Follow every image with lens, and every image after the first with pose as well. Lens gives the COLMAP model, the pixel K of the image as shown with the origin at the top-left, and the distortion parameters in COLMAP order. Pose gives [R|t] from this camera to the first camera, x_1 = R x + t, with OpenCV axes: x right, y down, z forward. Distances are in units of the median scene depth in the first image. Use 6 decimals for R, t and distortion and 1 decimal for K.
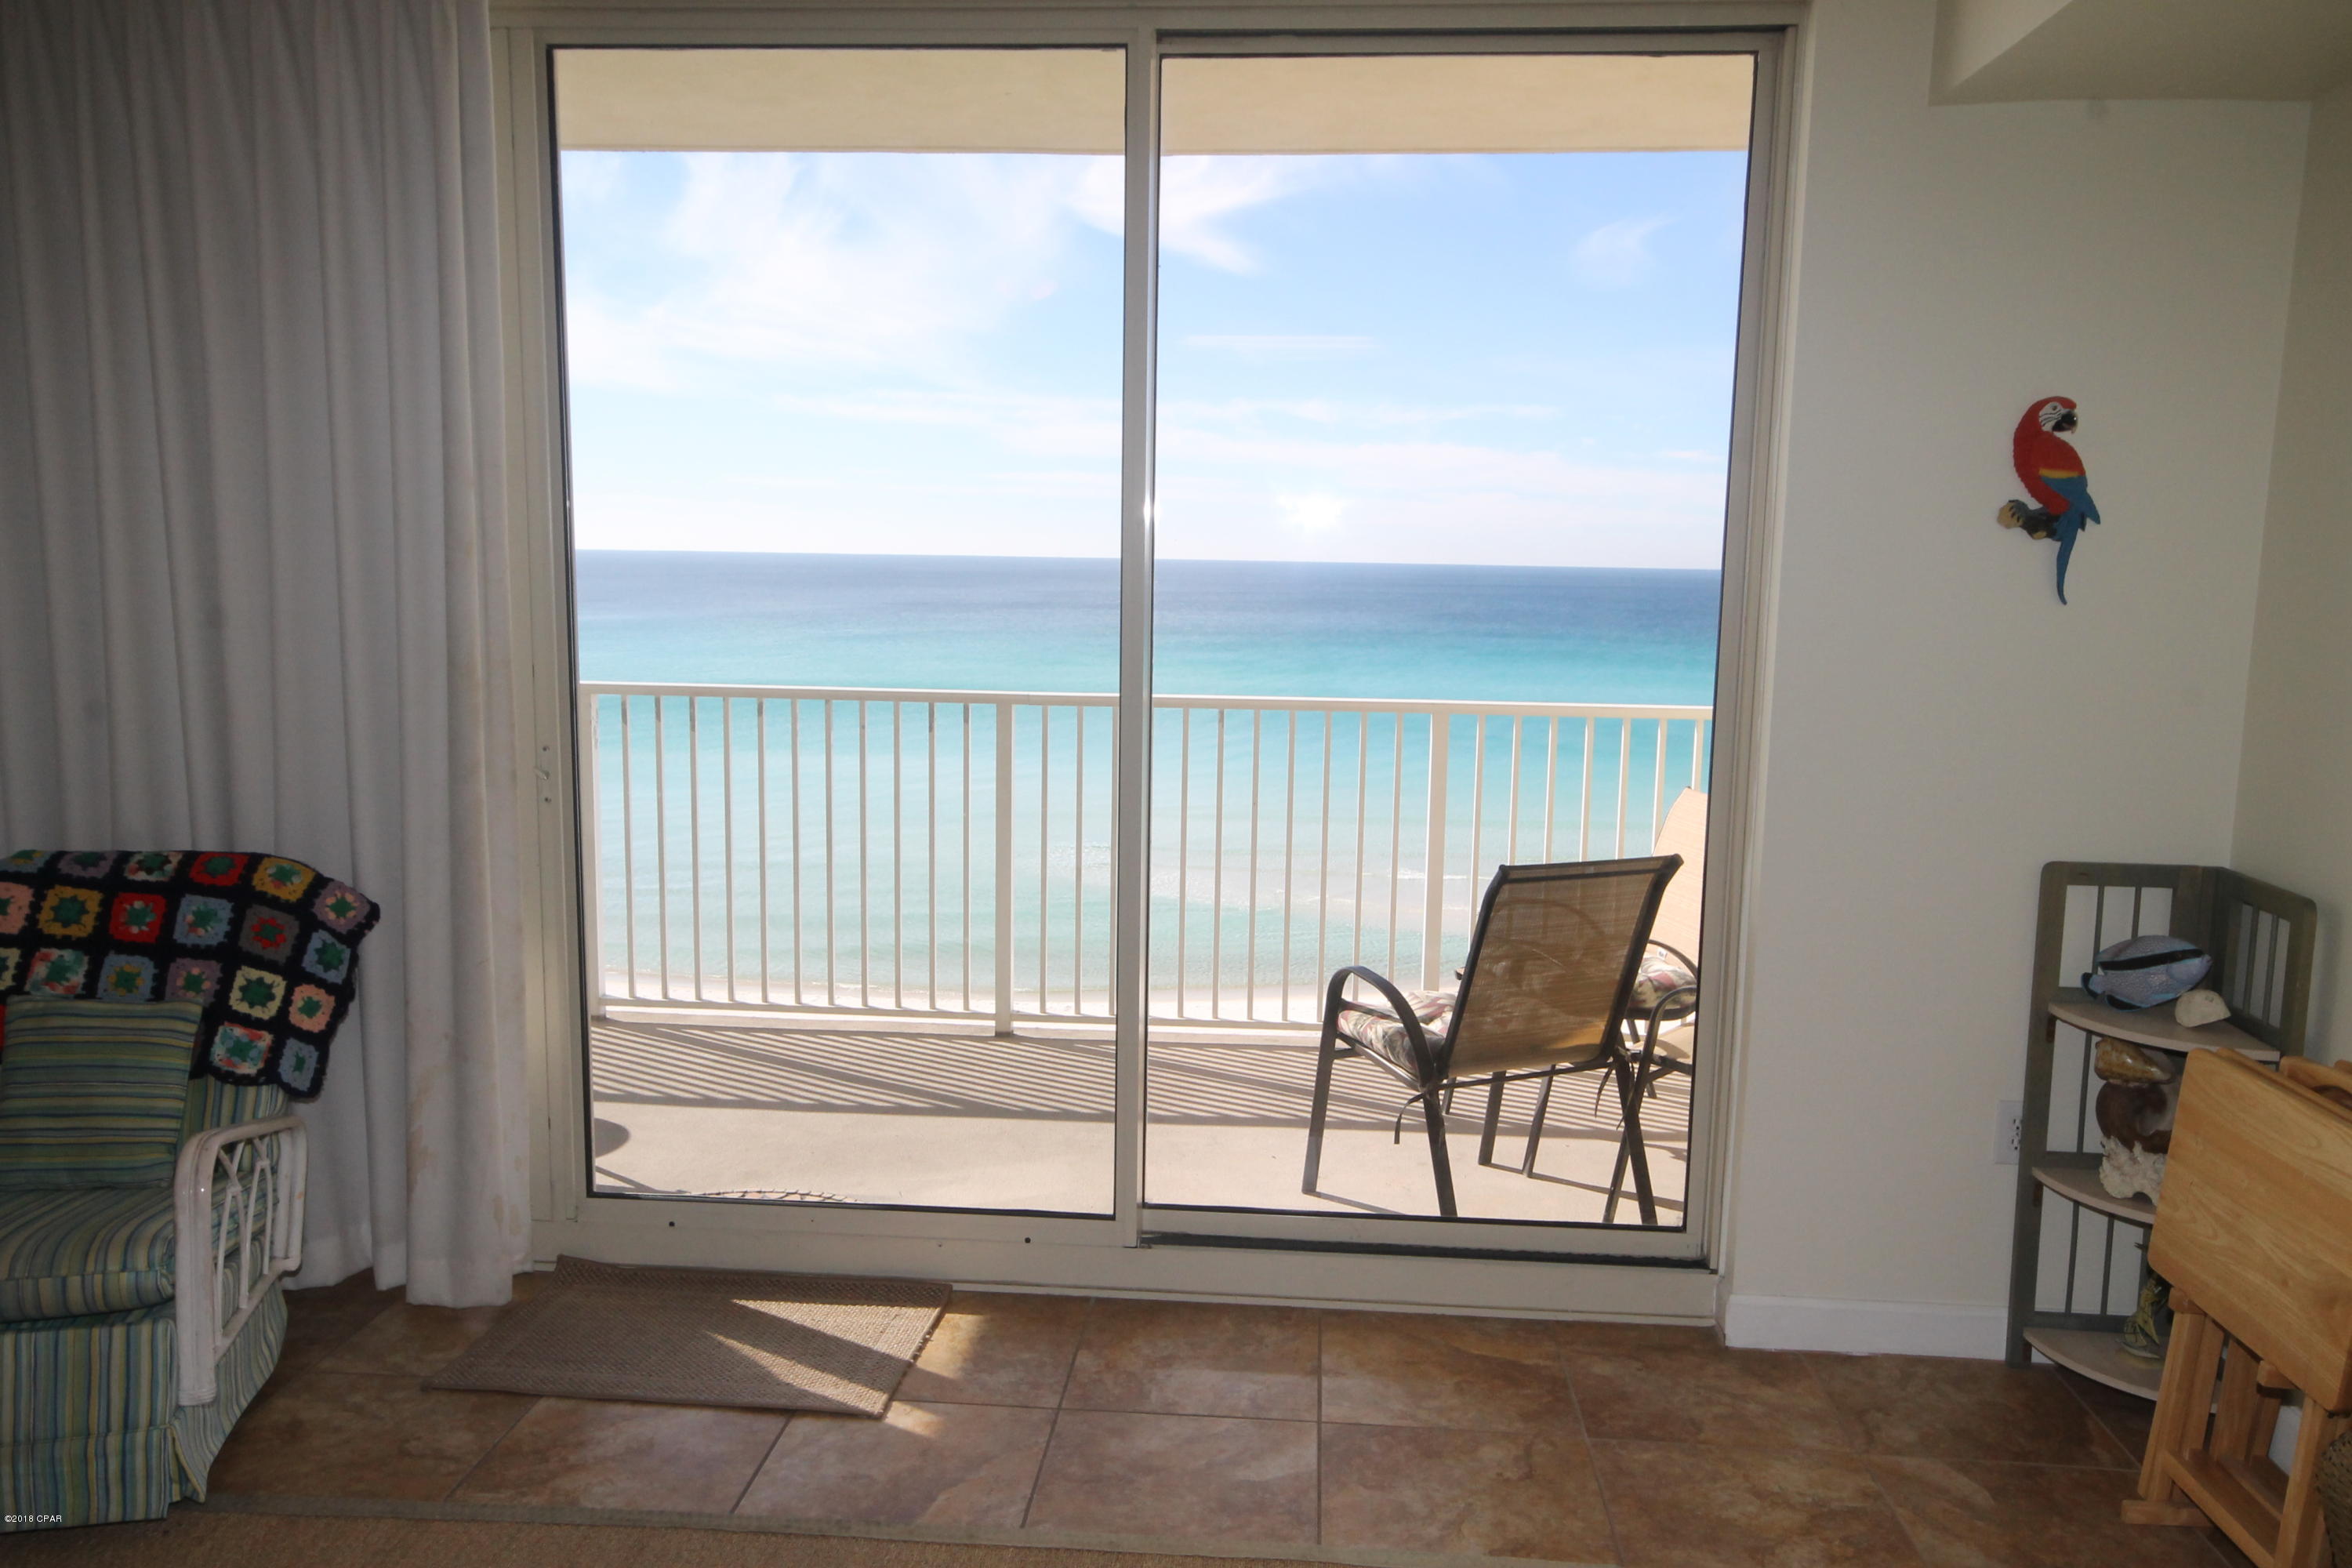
lens RADIAL K [[1701.2, 0, 1193.0], [0, 1701.2, 793.8], [0, 0, 1]] dist [0.004653, 0.028424]
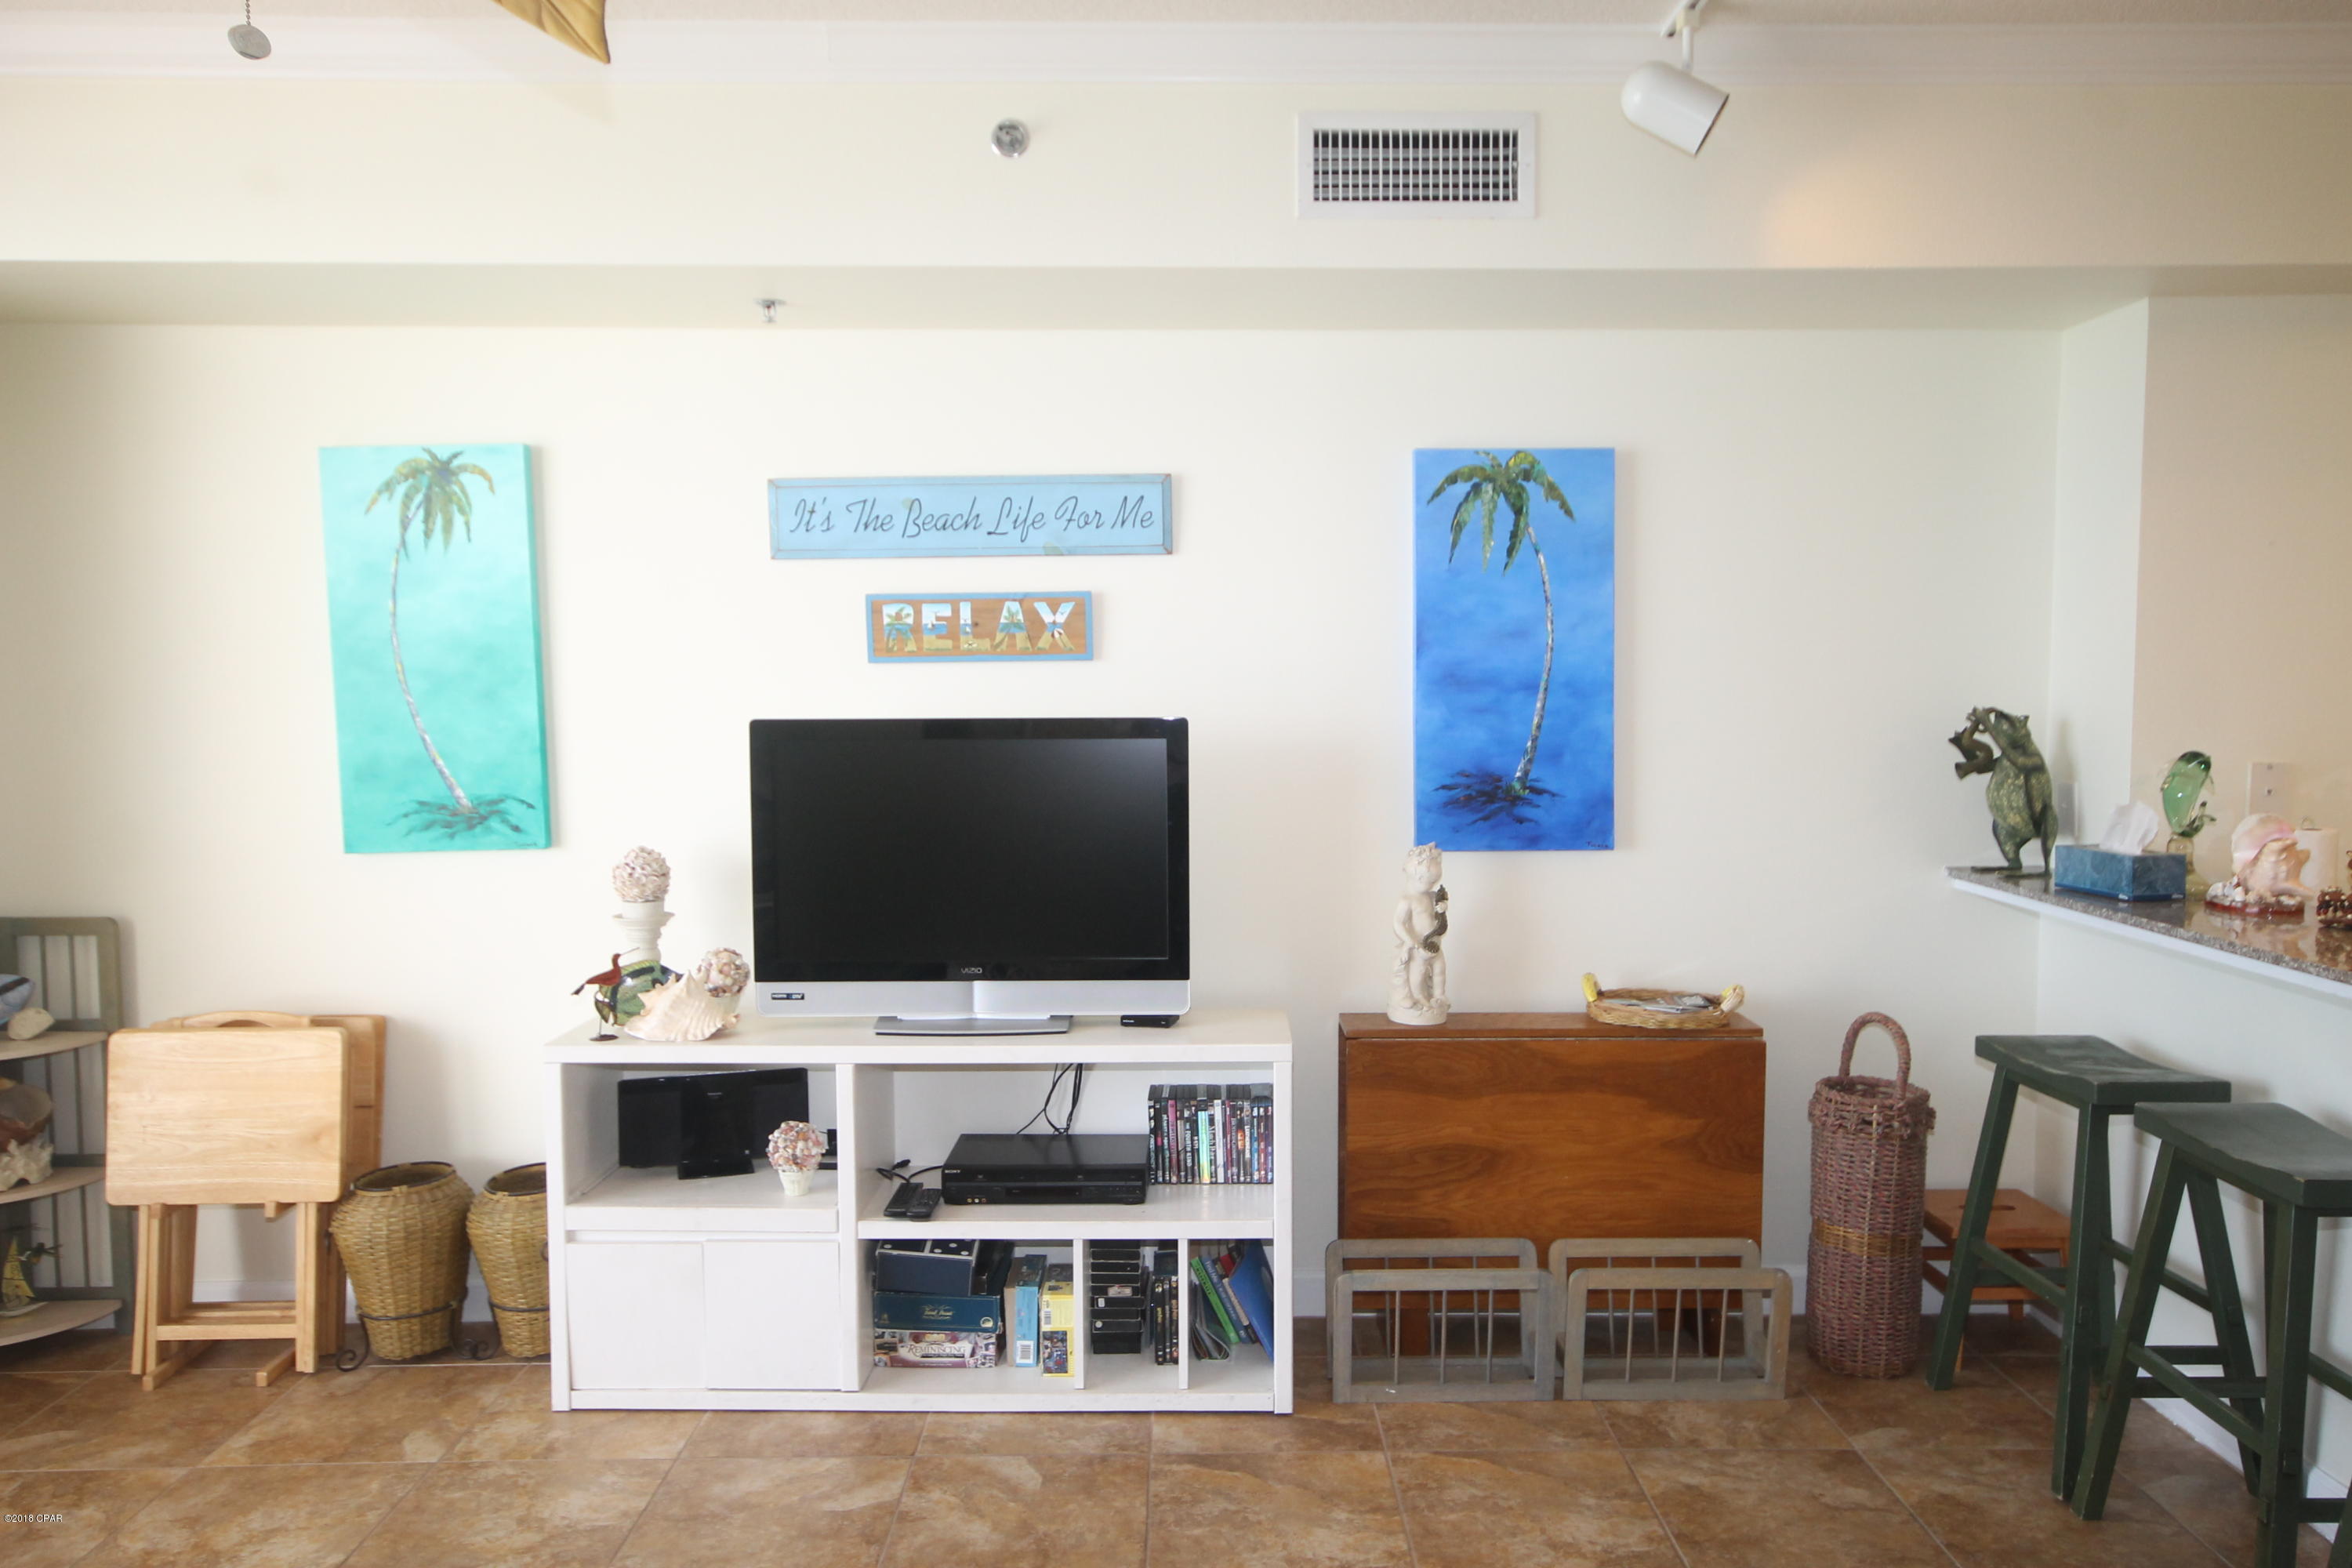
lens RADIAL K [[1701.2, 0, 1196.8], [0, 1701.2, 788.7], [0, 0, 1]] dist [0.004653, 0.028424]
pose [[-0.087616, -0.089409, 0.992134, -0.723133], [0.140060, 0.984965, 0.101131, -0.052519], [-0.986259, 0.147819, -0.073776, 0.197170]]
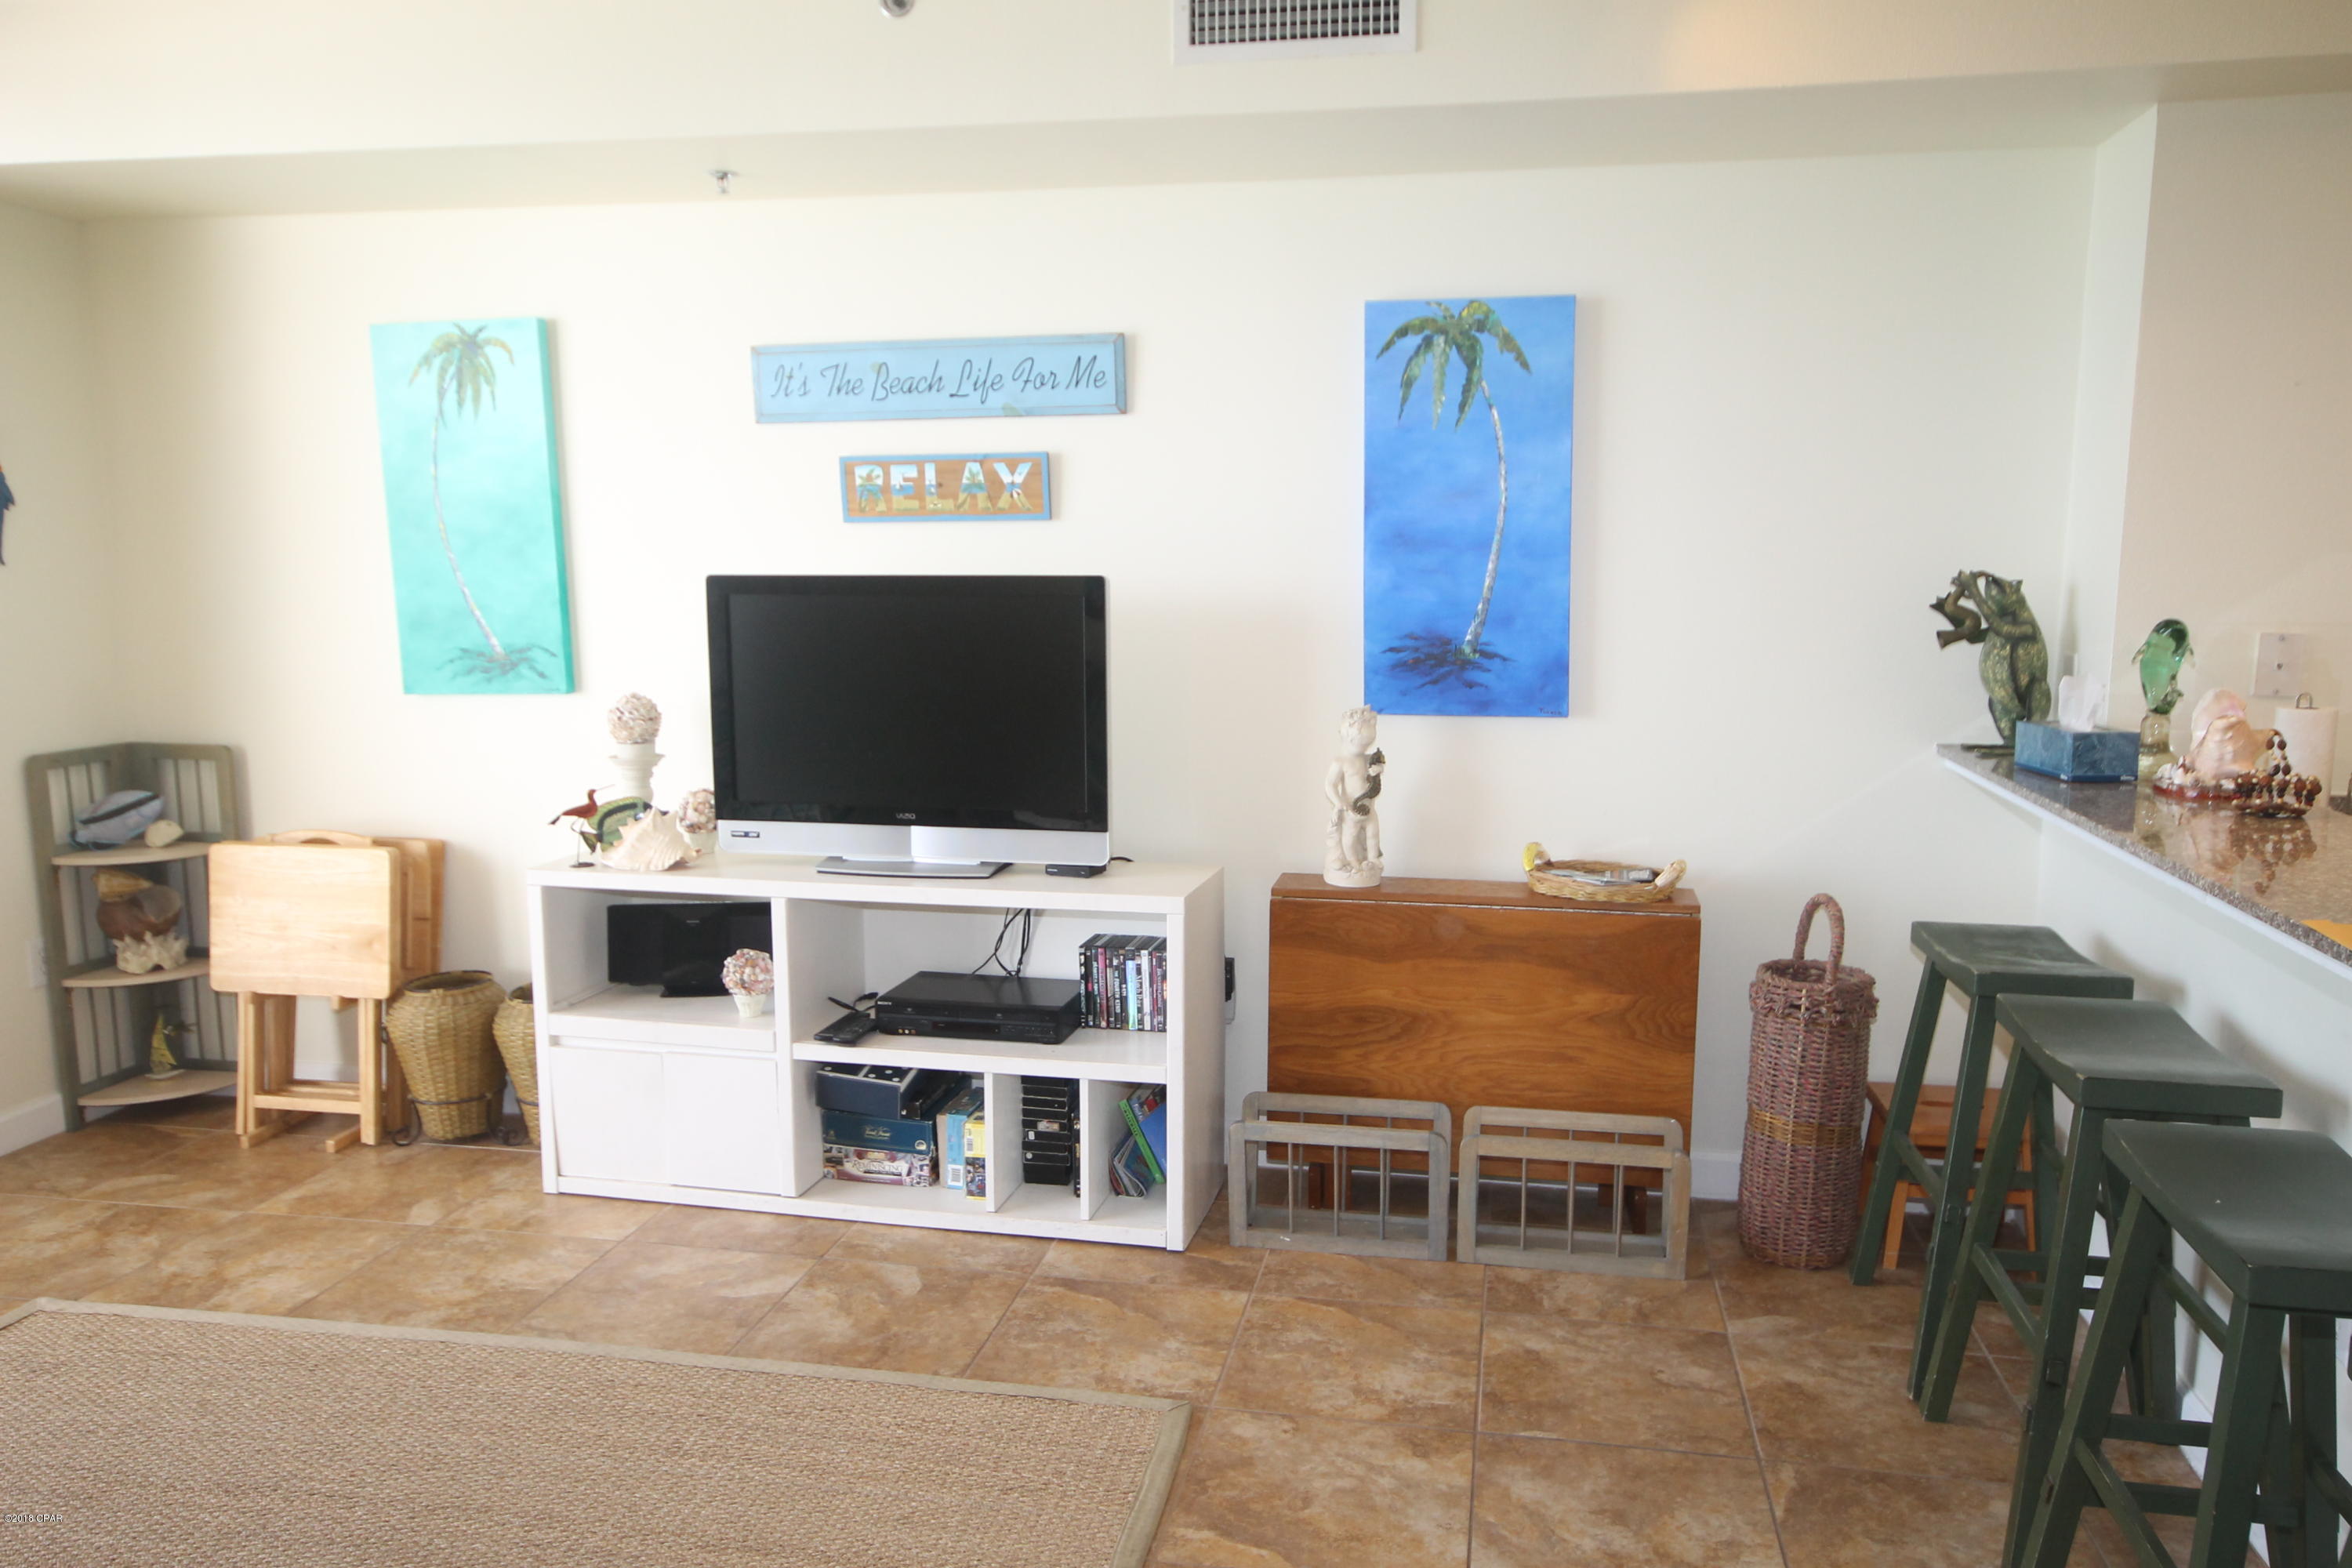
lens RADIAL K [[1701.2, 0, 1192.0], [0, 1701.2, 786.8], [0, 0, 1]] dist [0.004653, 0.028424]
pose [[0.115025, -0.159193, 0.980524, -0.740807], [0.140953, 0.979703, 0.142525, -0.000084], [-0.983312, 0.121814, 0.135129, -0.089565]]
